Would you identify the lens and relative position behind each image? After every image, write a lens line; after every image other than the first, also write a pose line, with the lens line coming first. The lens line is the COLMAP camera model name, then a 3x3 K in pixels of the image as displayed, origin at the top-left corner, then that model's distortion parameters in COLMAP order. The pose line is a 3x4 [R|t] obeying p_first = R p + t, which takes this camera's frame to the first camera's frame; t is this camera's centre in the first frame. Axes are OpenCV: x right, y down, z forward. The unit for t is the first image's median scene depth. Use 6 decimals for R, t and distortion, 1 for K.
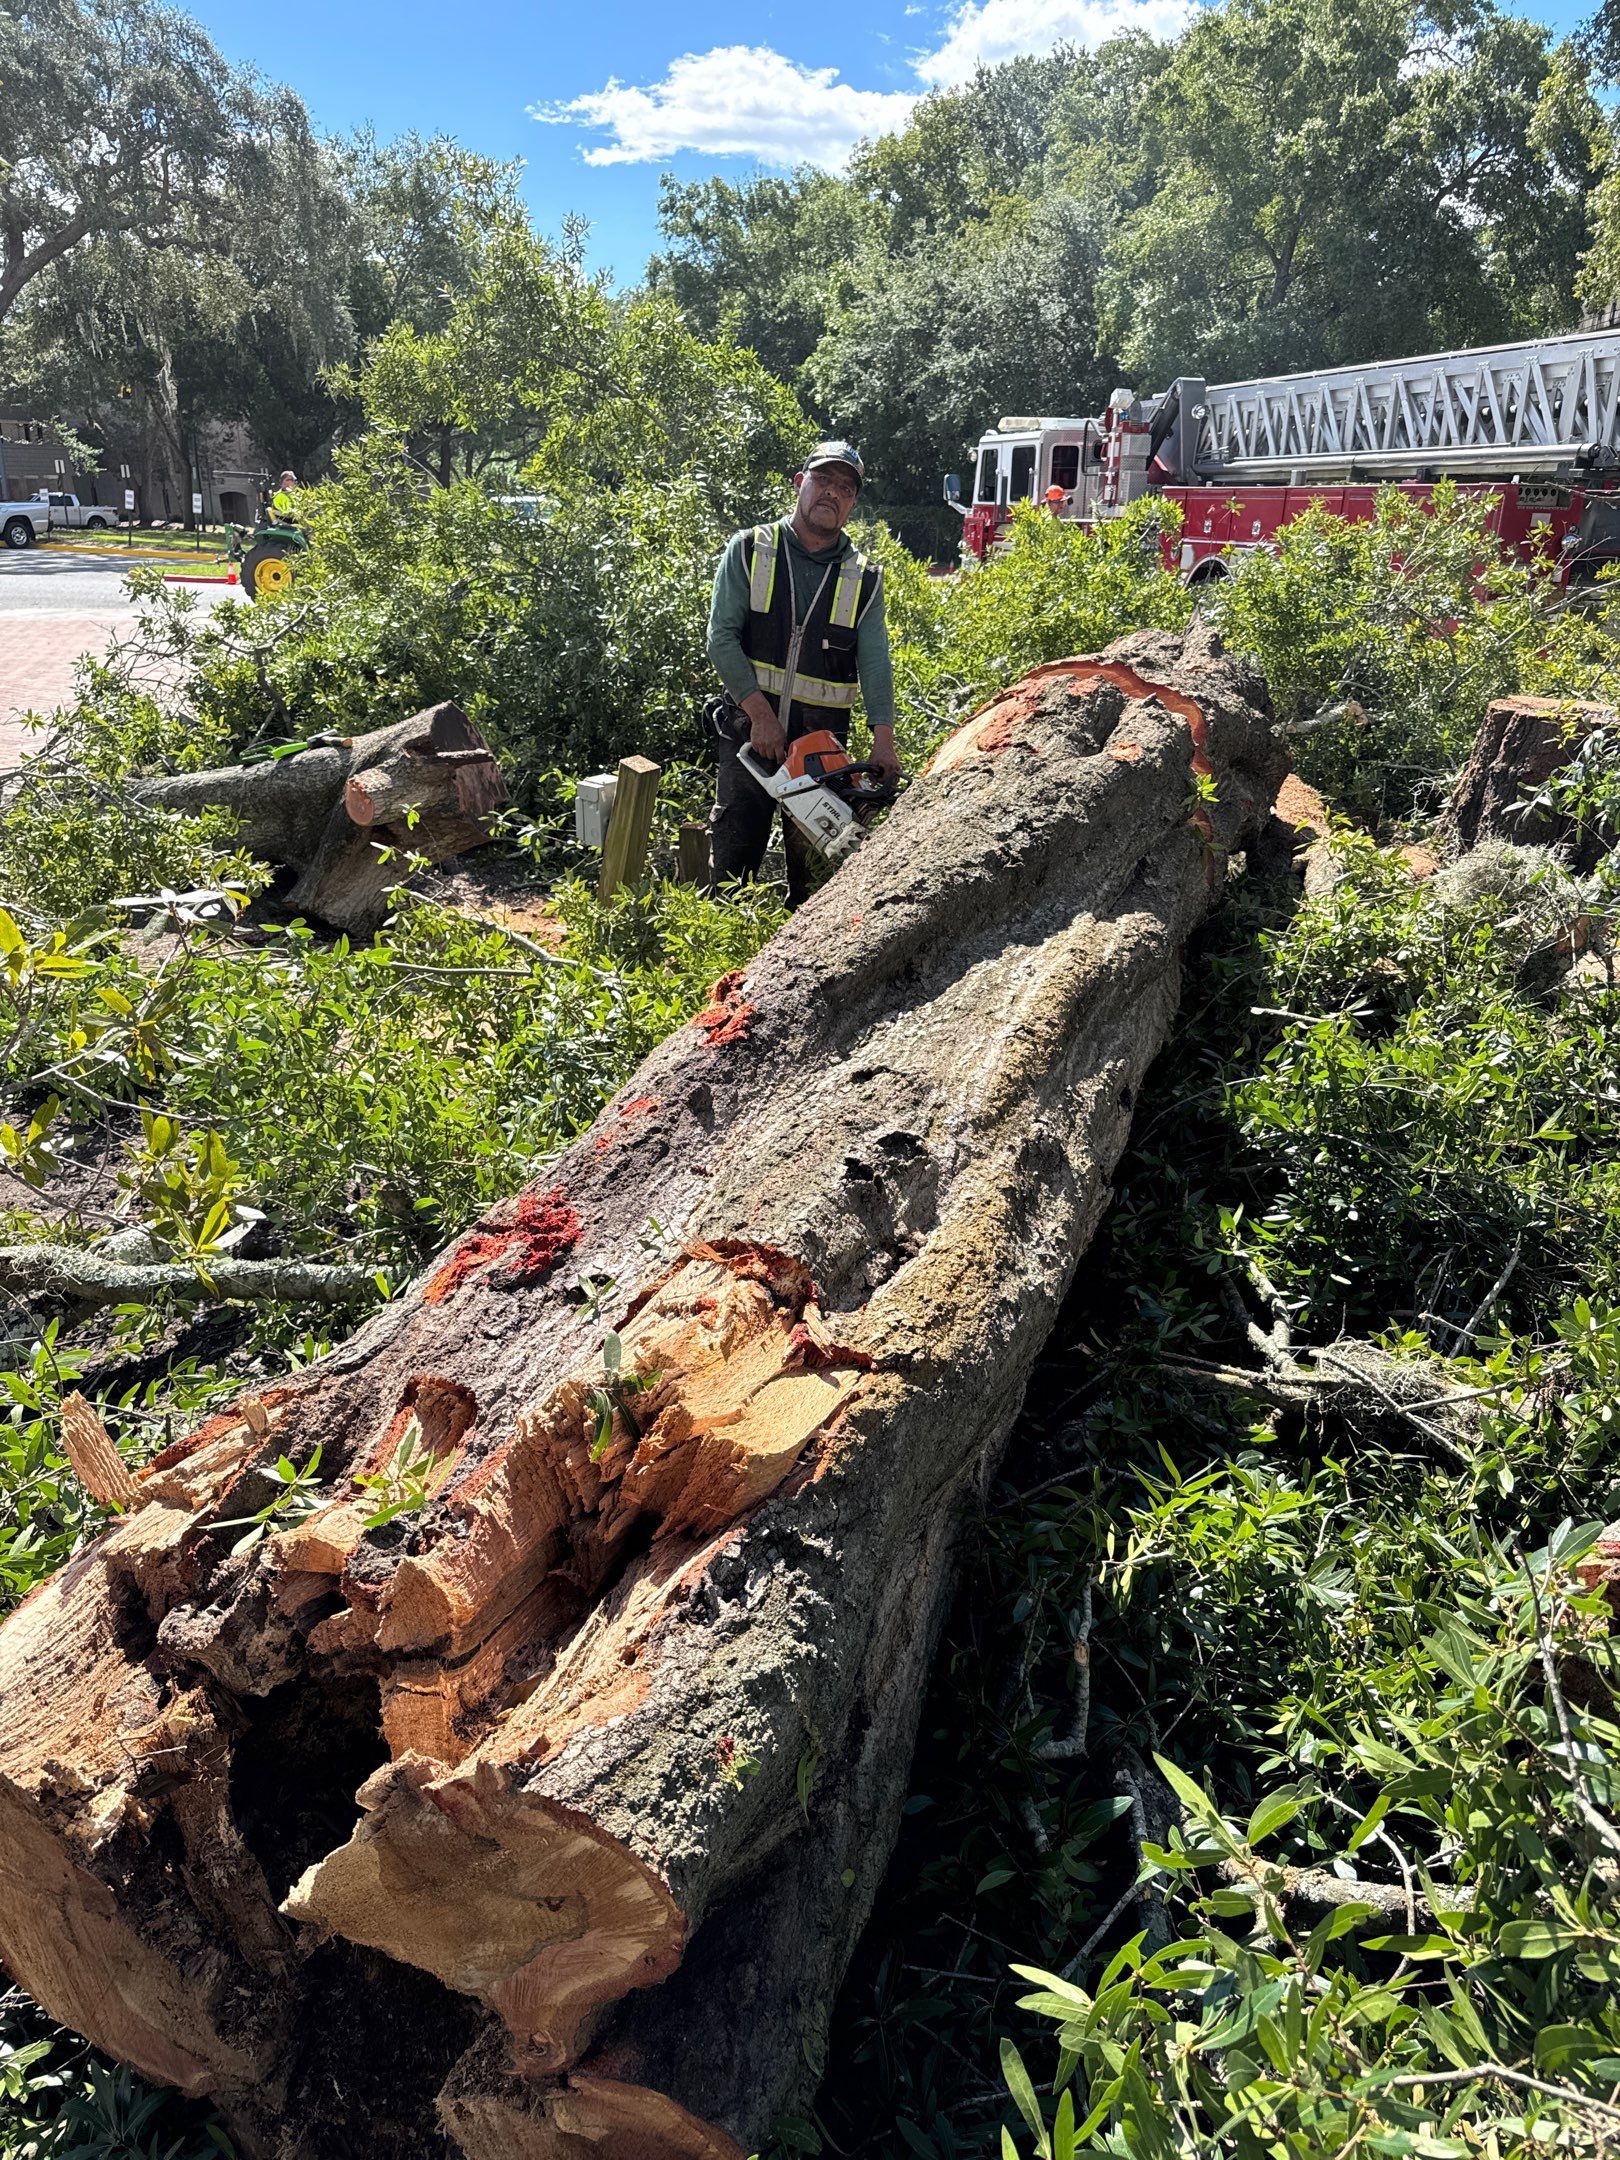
lens RADIAL K [[1511.7, 0, 791.2], [0, 1511.7, 1066.2], [0, 0, 1]] dist [0.092217, -0.093660]
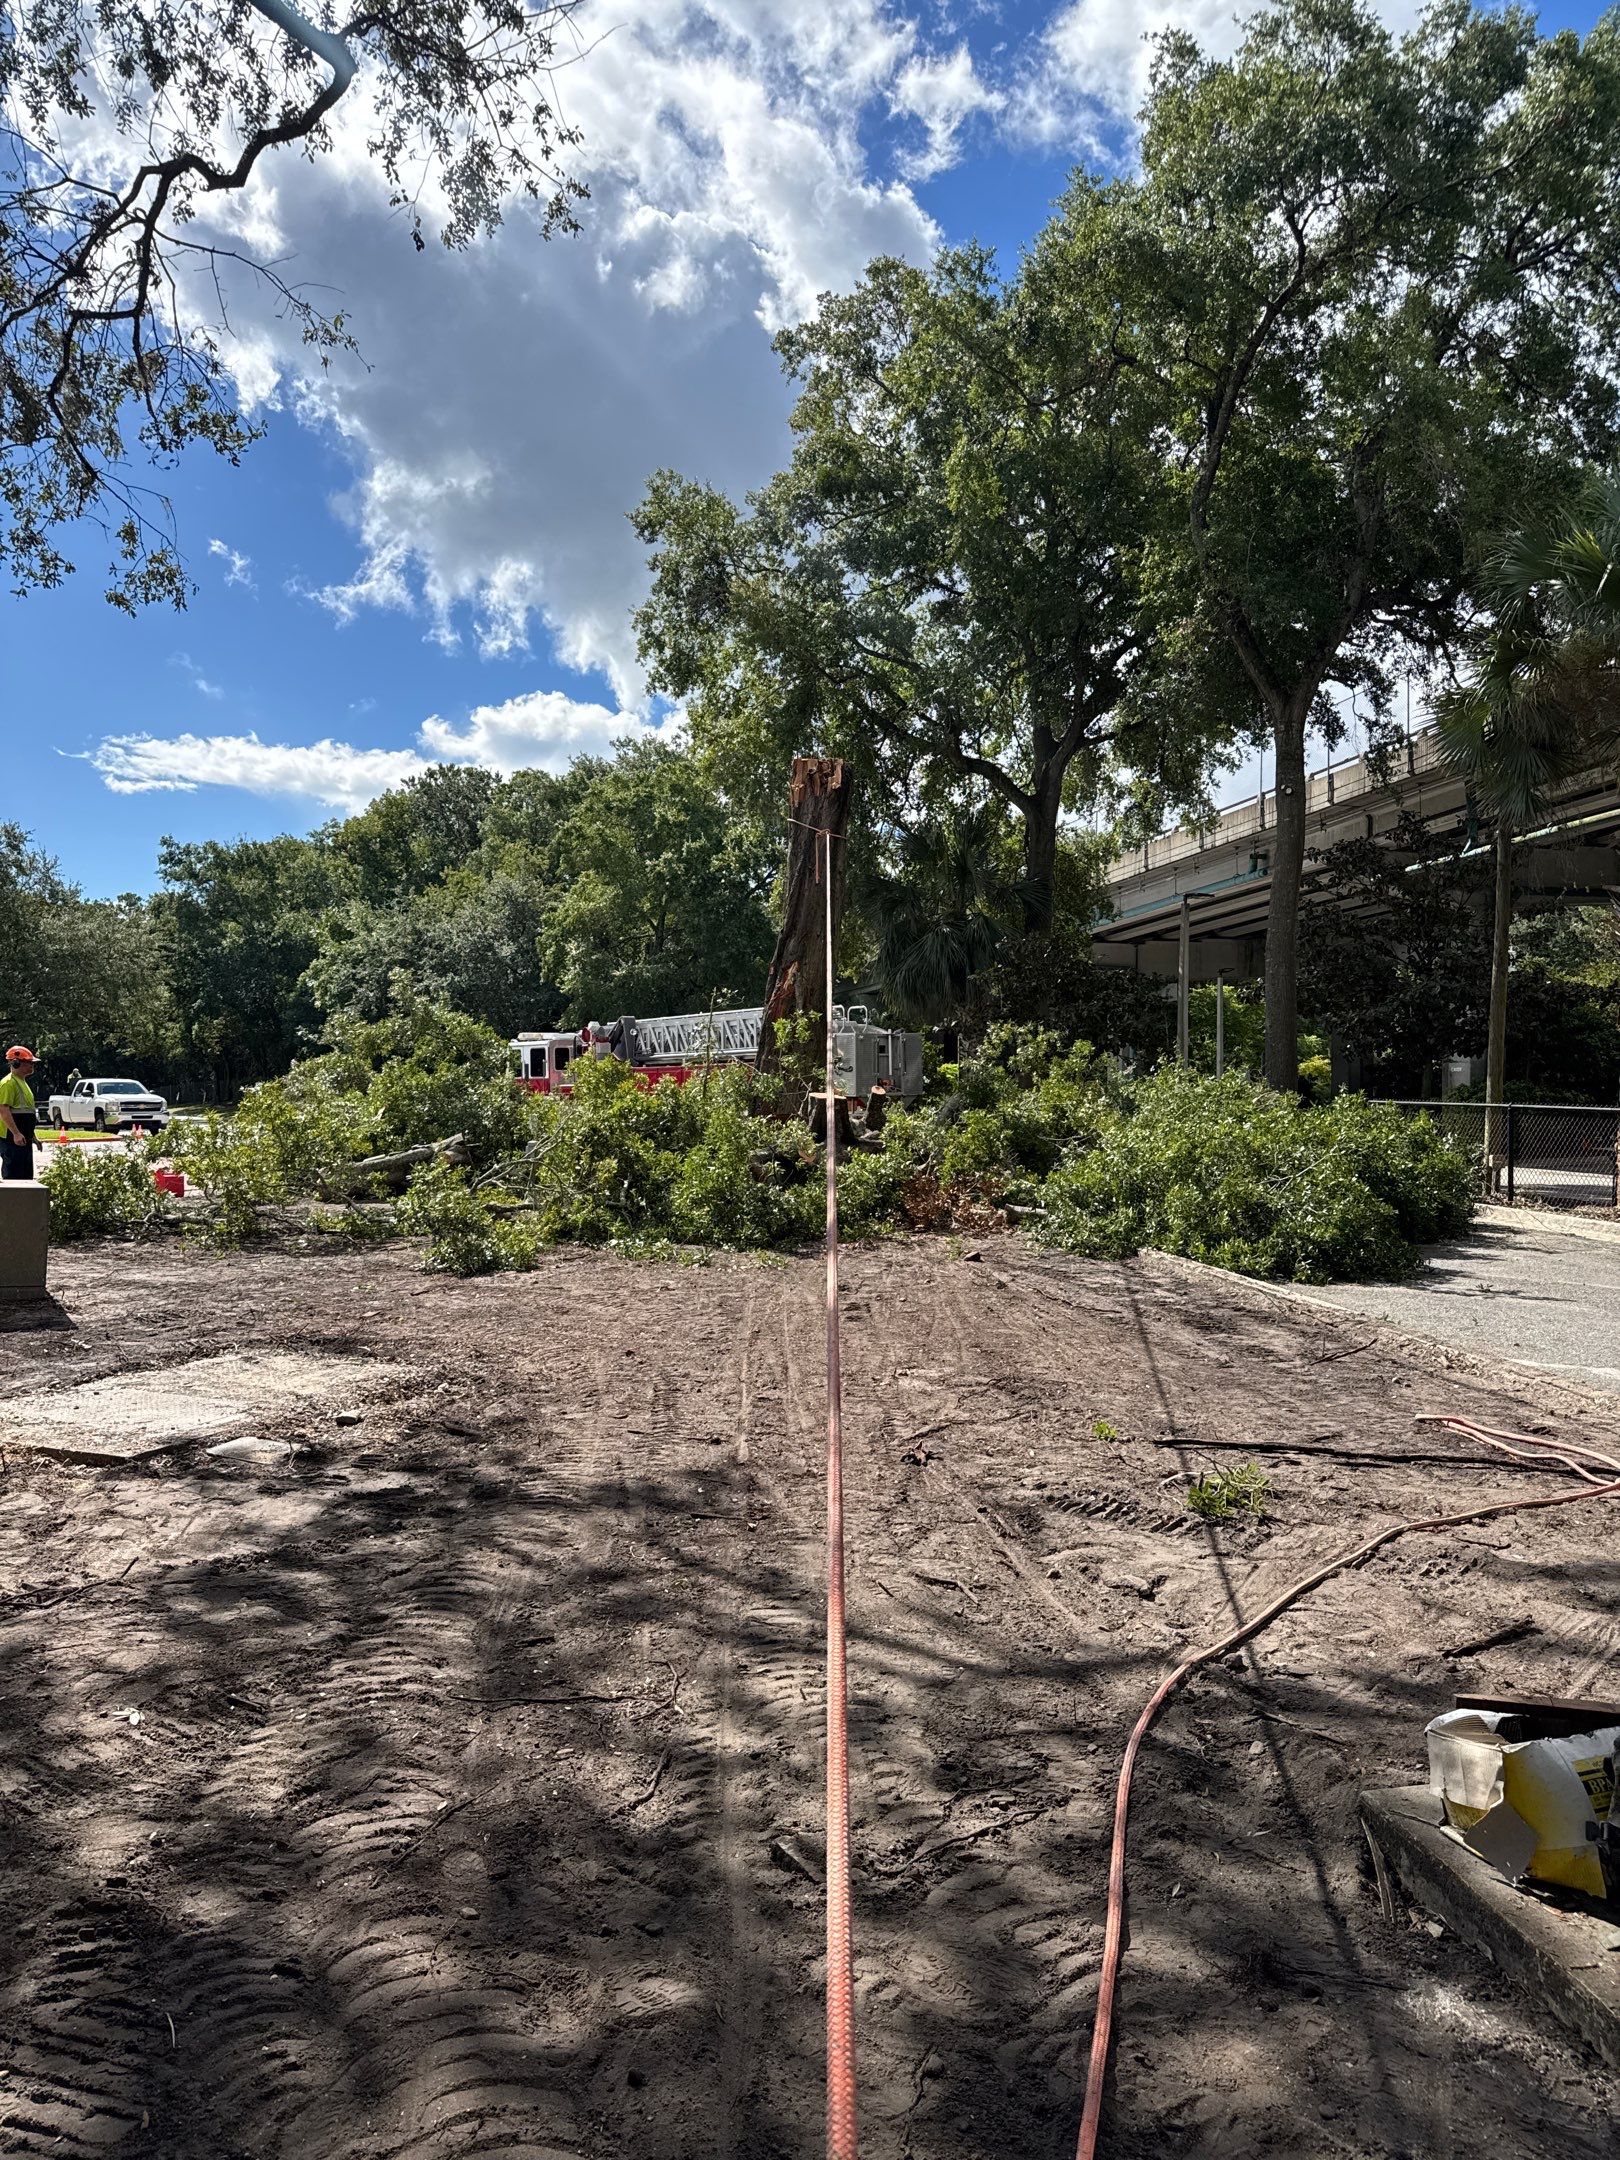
lens RADIAL K [[1511.7, 0, 778.5], [0, 1511.7, 1079.3], [0, 0, 1]] dist [0.092217, -0.093660]
pose [[0.935376, -0.020925, 0.353034, -0.091921], [0.140473, 0.938105, -0.316584, 0.098684], [-0.324559, 0.345717, 0.880421, -0.274534]]
